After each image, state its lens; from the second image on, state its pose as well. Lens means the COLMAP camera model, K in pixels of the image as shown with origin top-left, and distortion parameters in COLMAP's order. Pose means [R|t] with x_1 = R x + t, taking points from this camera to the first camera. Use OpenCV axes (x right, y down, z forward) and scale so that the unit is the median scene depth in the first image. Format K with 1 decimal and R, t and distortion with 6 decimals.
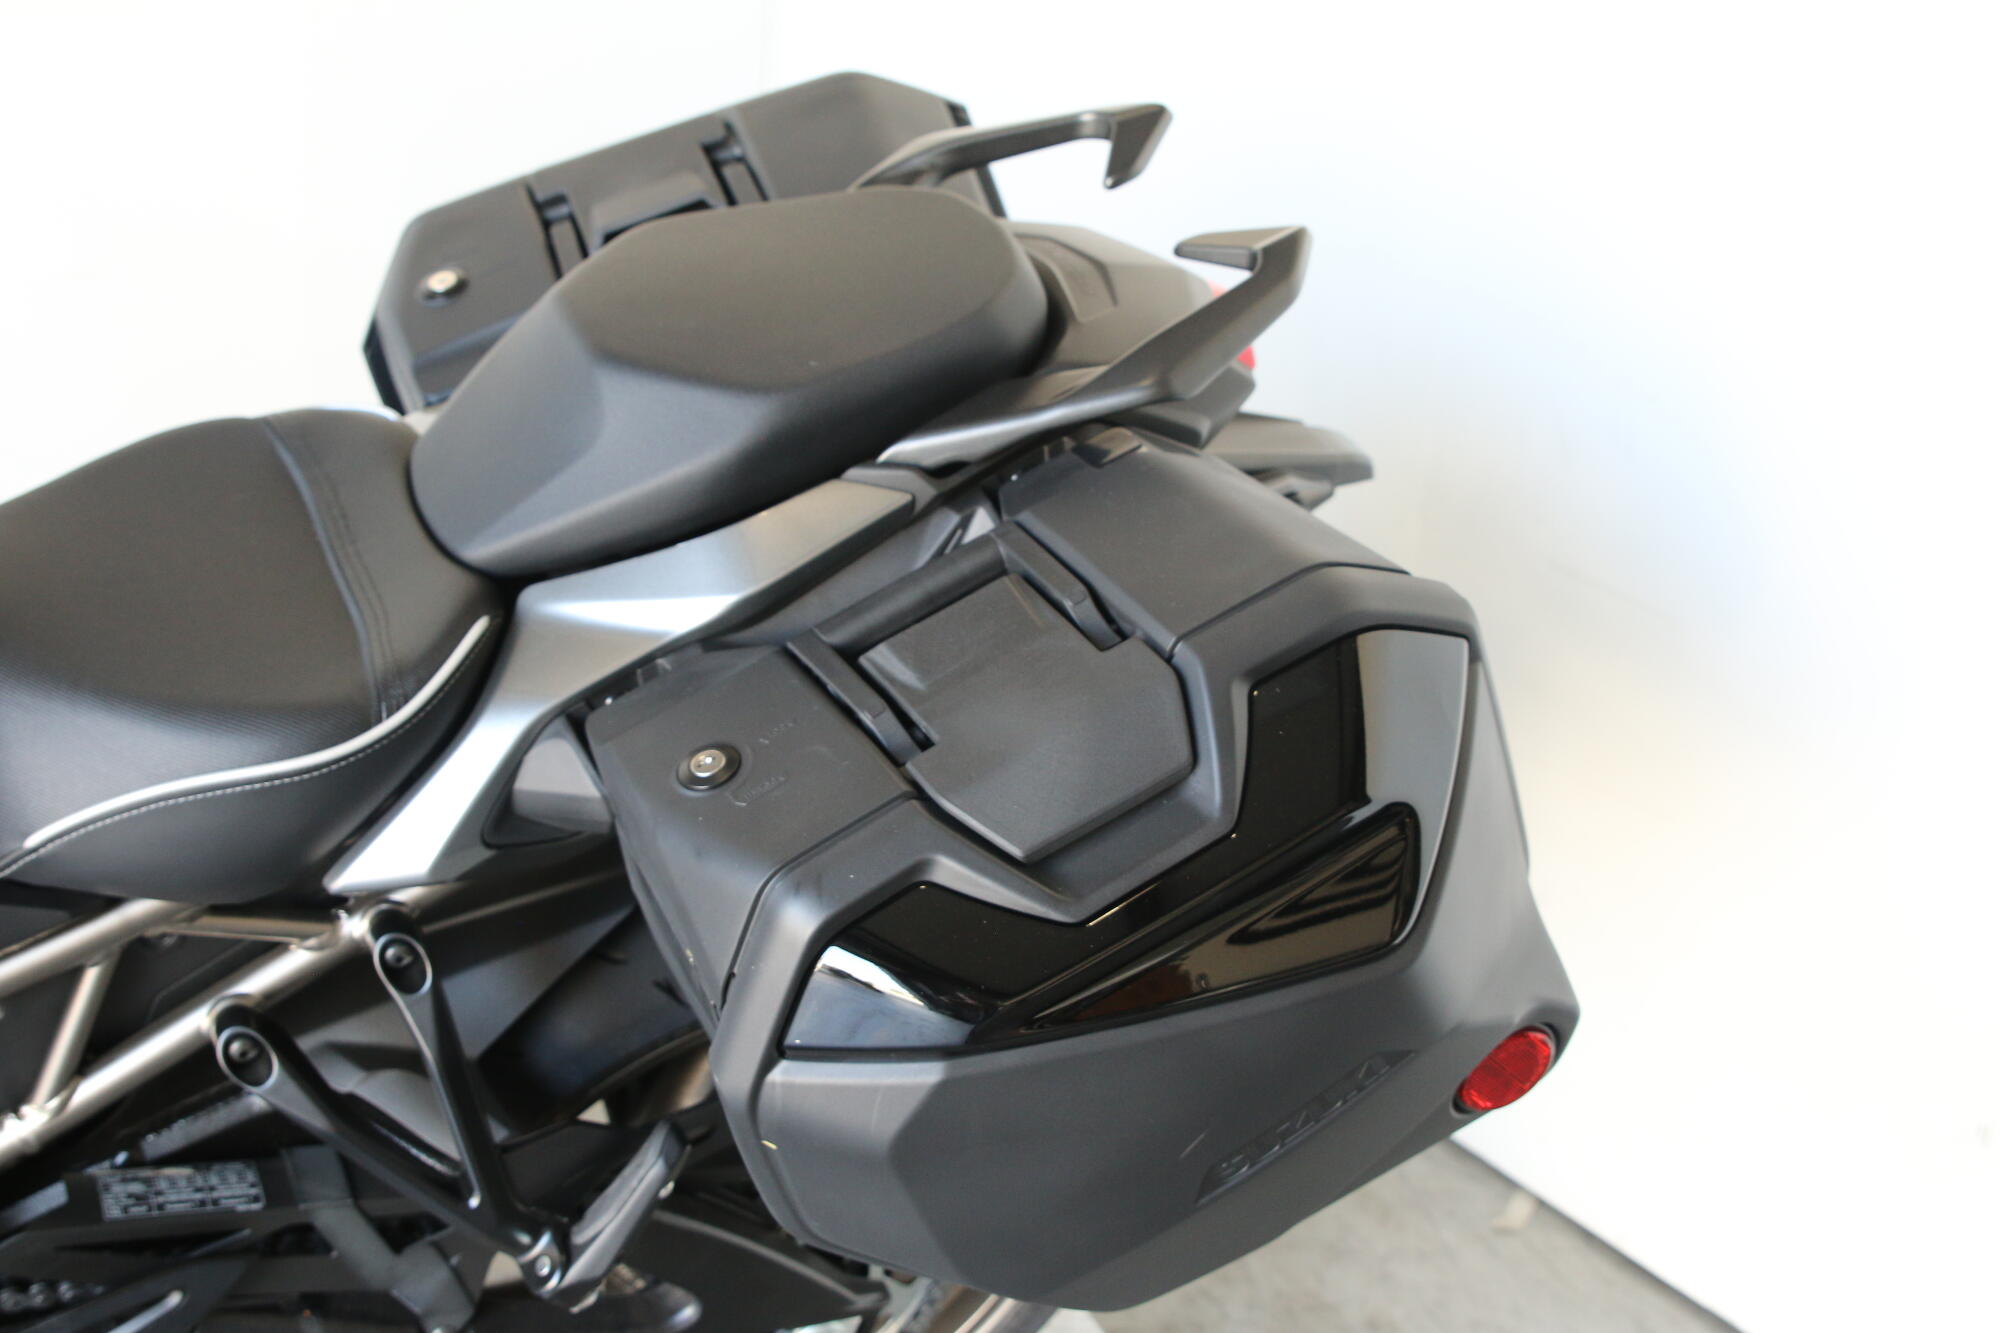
lens RADIAL K [[2513.9, 0, 1000.0], [0, 2513.9, 666.5], [0, 0, 1]] dist [-0.107505, 0.116035]
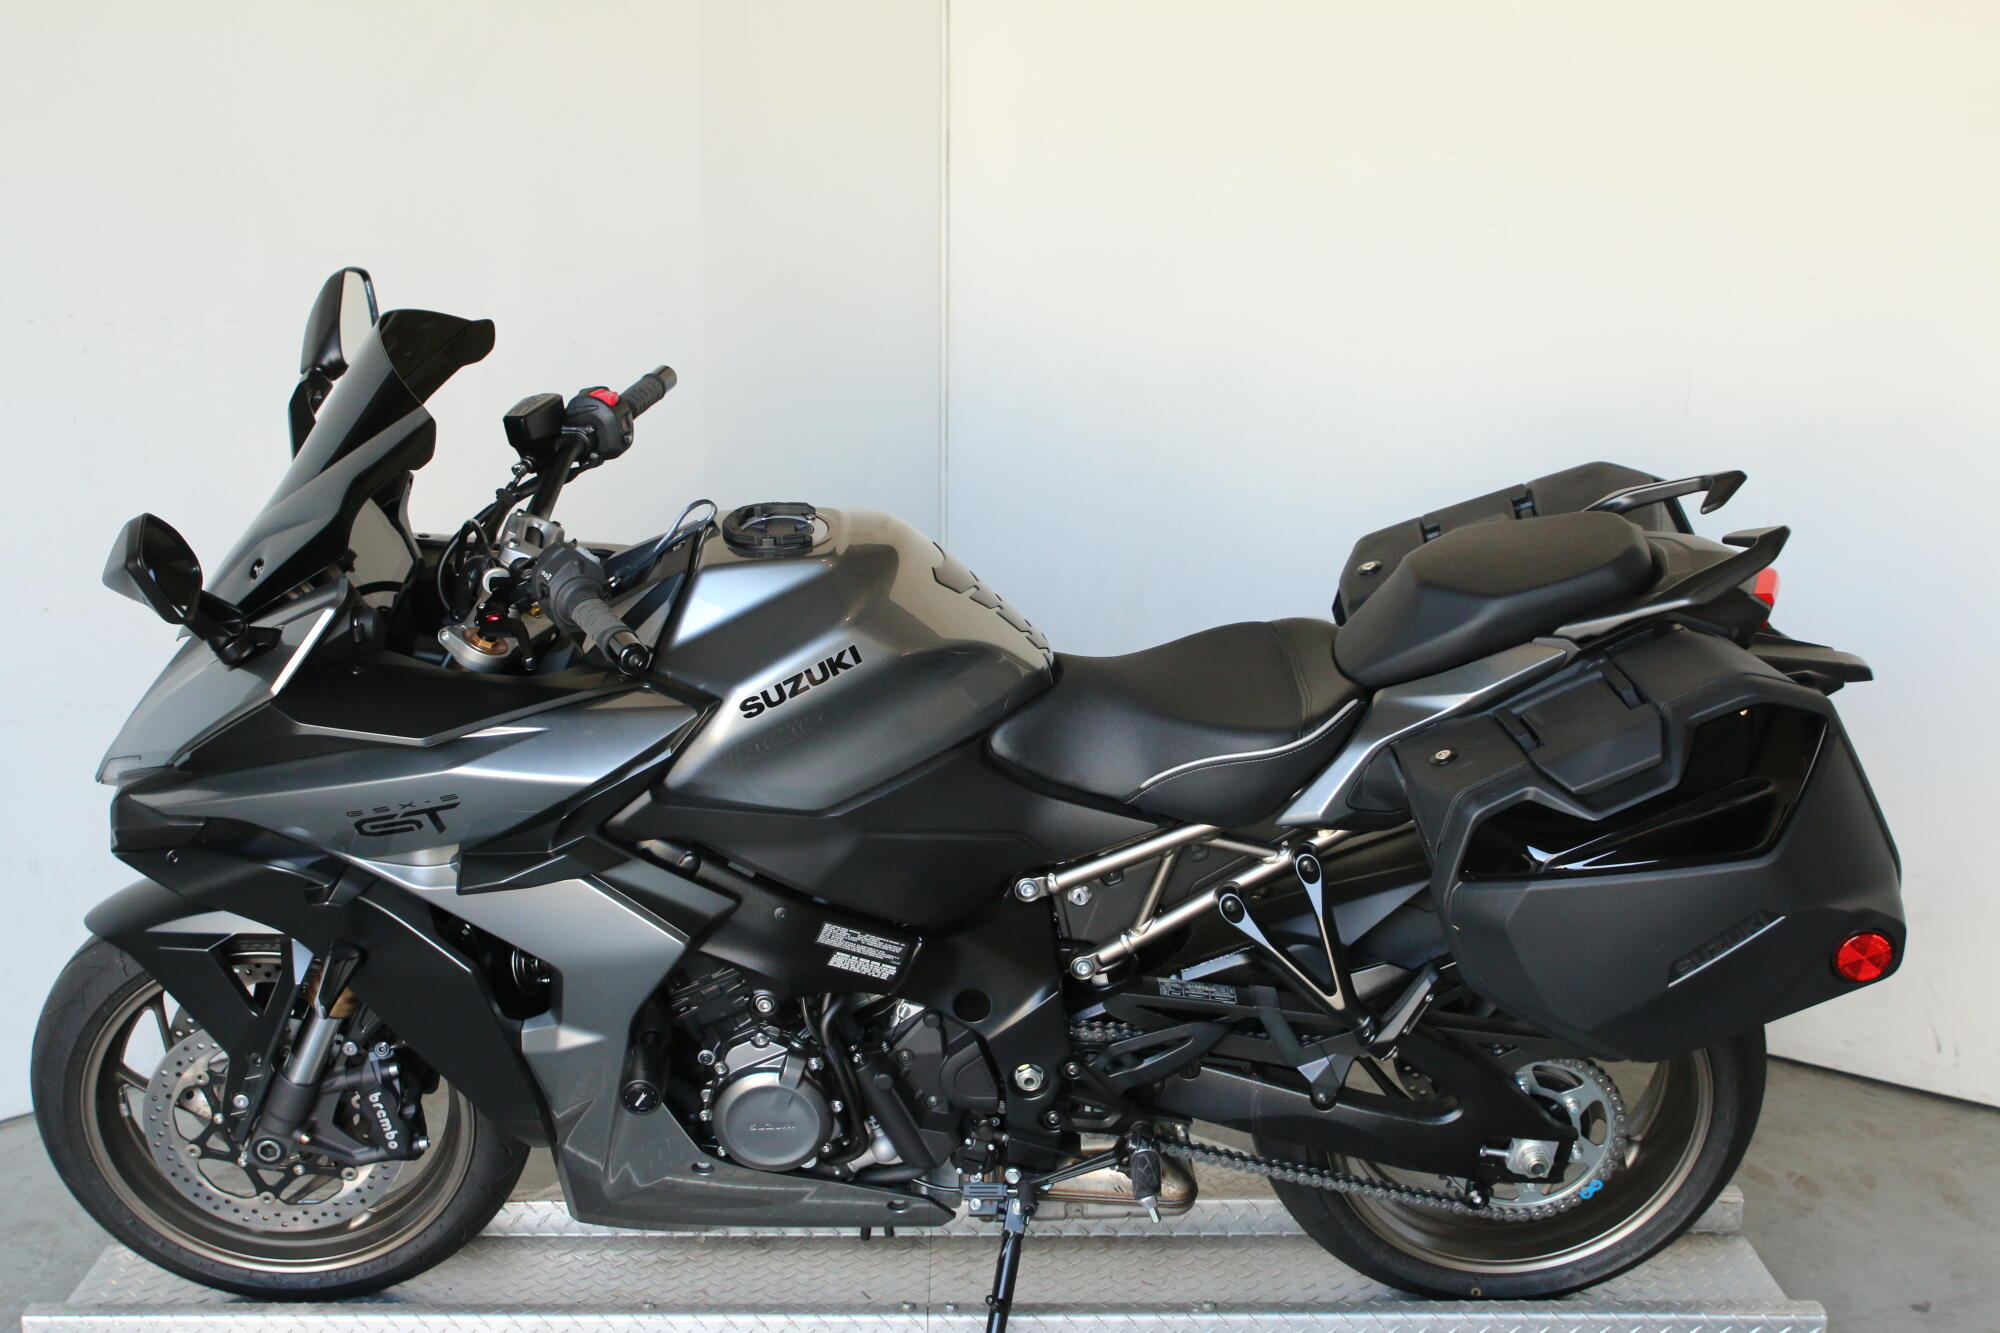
lens RADIAL K [[2609.2, 0, 1000.0], [0, 2609.2, 666.5], [0, 0, 1]] dist [-0.097570, 0.125966]
pose [[0.906782, 0.015626, -0.421311, 0.431600], [-0.096889, 0.980290, -0.172177, 0.348049], [0.410316, 0.196947, 0.890423, -1.052092]]
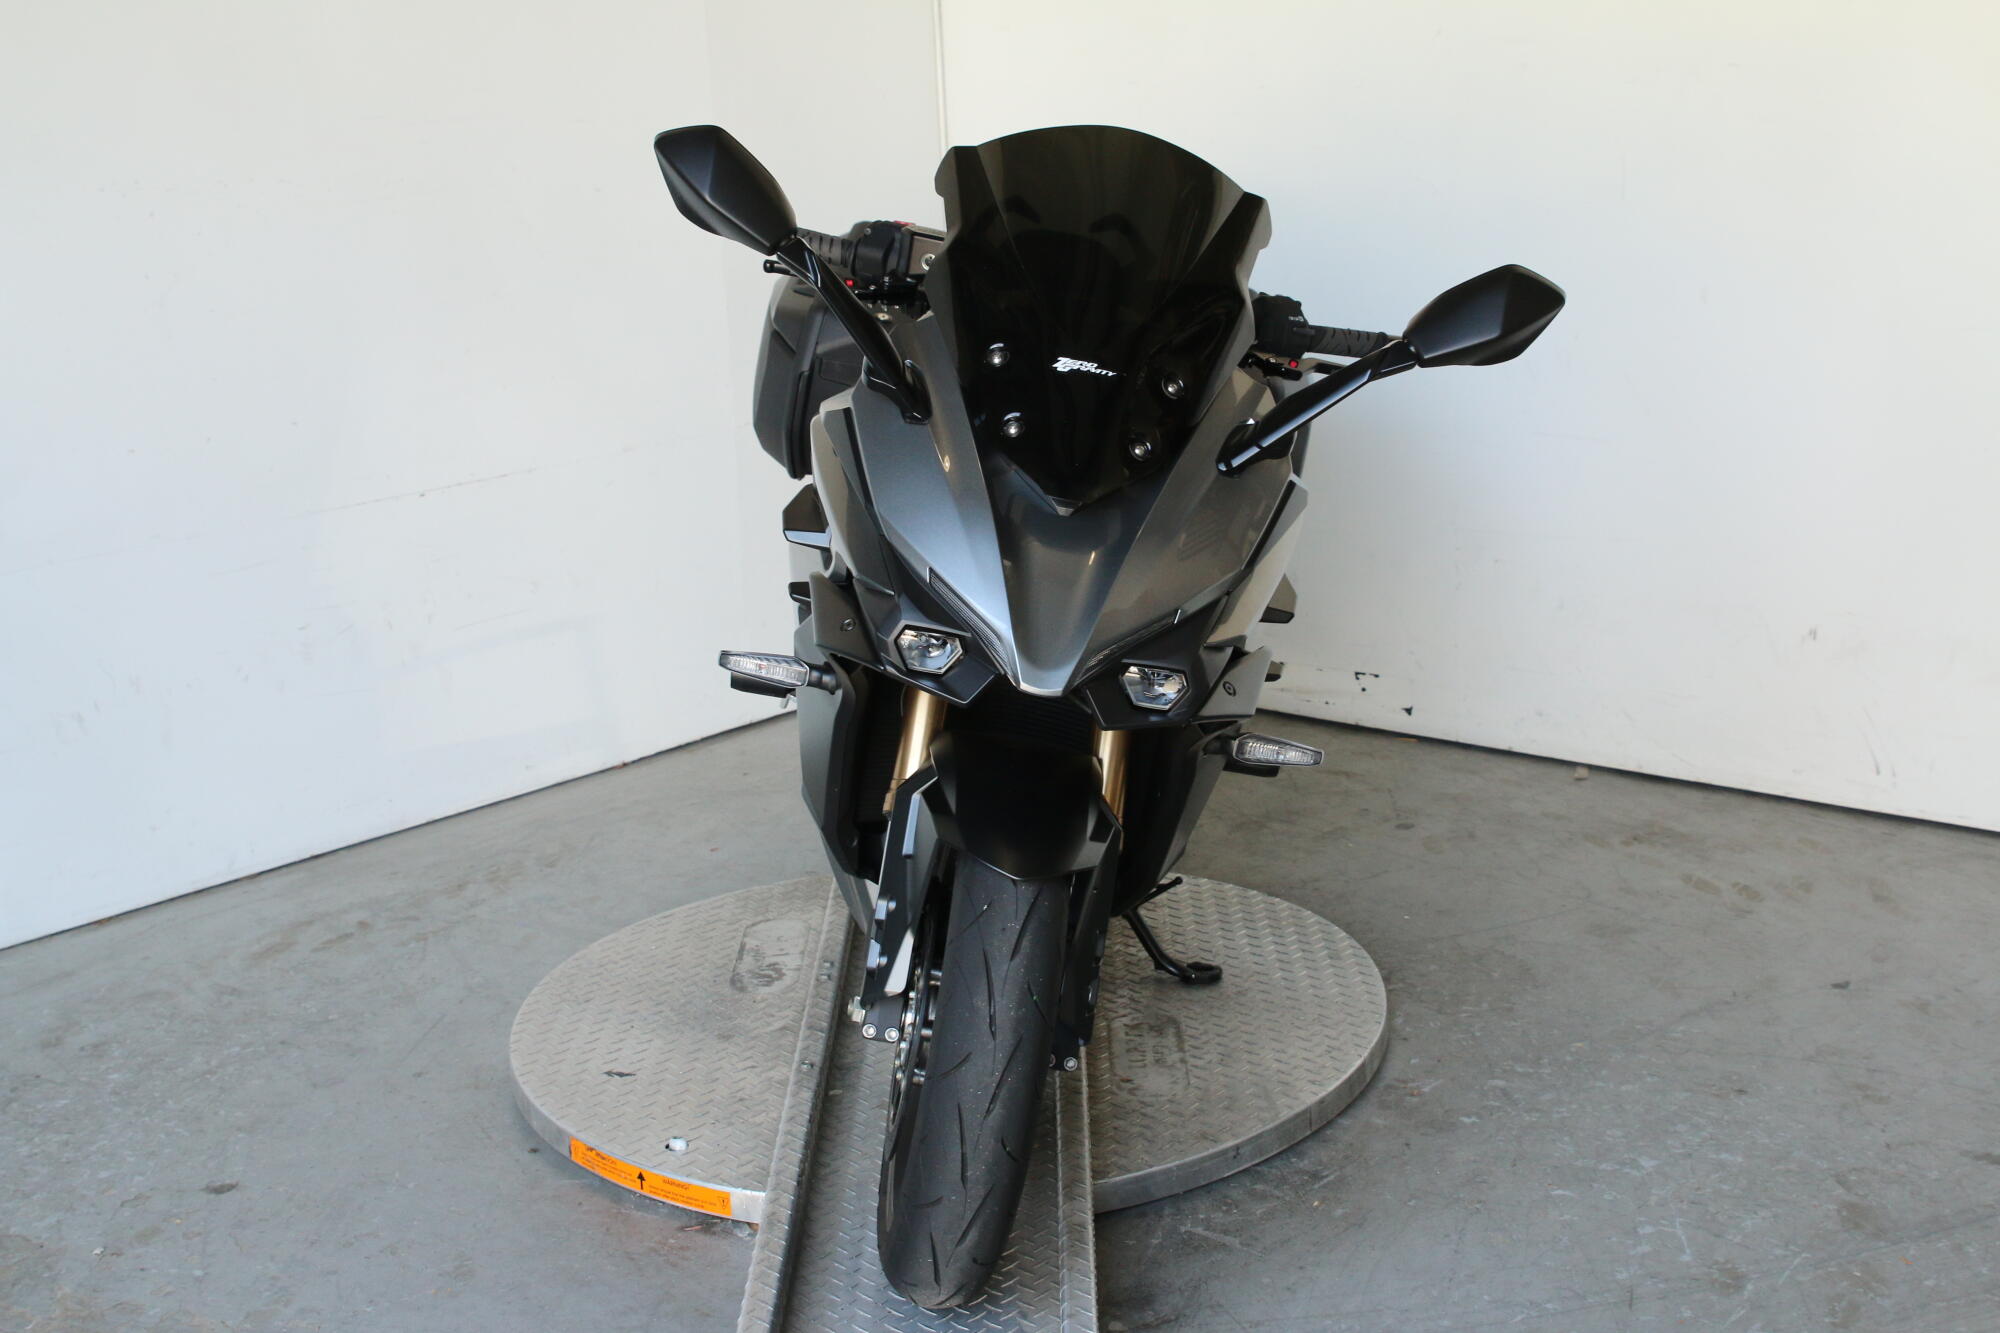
lens RADIAL K [[2604.0, 0, 1000.9], [0, 2604.0, 627.5], [0, 0, 1]] dist [-0.099768, 0.125901]
pose [[0.960748, -0.176045, 0.214411, -1.121293], [0.203962, 0.972110, -0.115762, 0.451355], [-0.188052, 0.154950, 0.969859, -1.527651]]
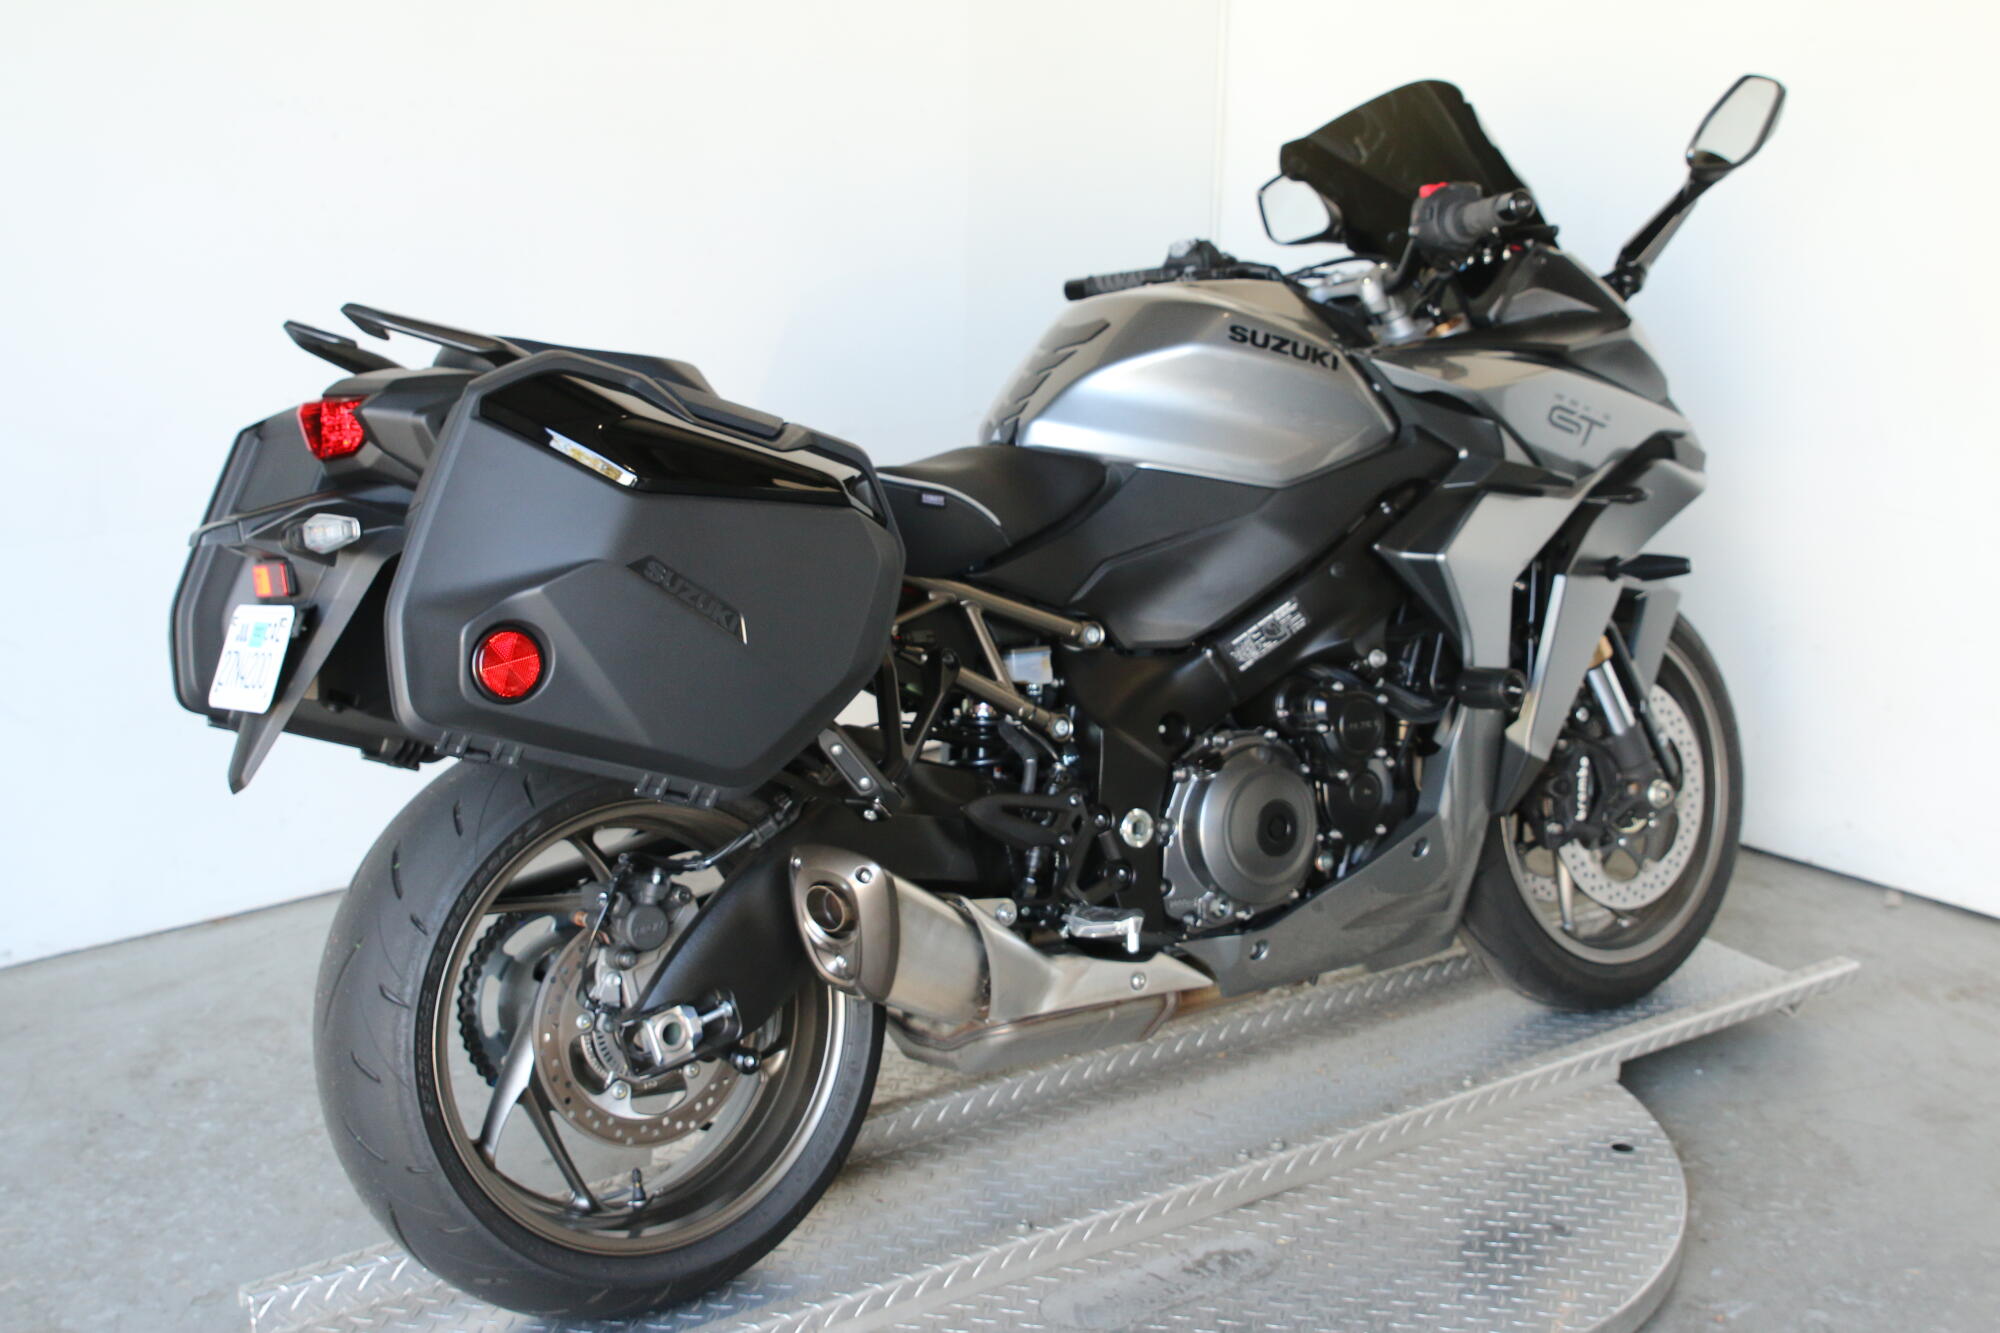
lens RADIAL K [[2580.6, 0, 992.1], [0, 2580.6, 660.3], [0, 0, 1]] dist [-0.093371, 0.106710]
pose [[0.985297, -0.095933, 0.141377, -1.097669], [0.109430, 0.989821, -0.090993, 0.272047], [-0.131209, 0.105126, 0.985765, -1.103034]]
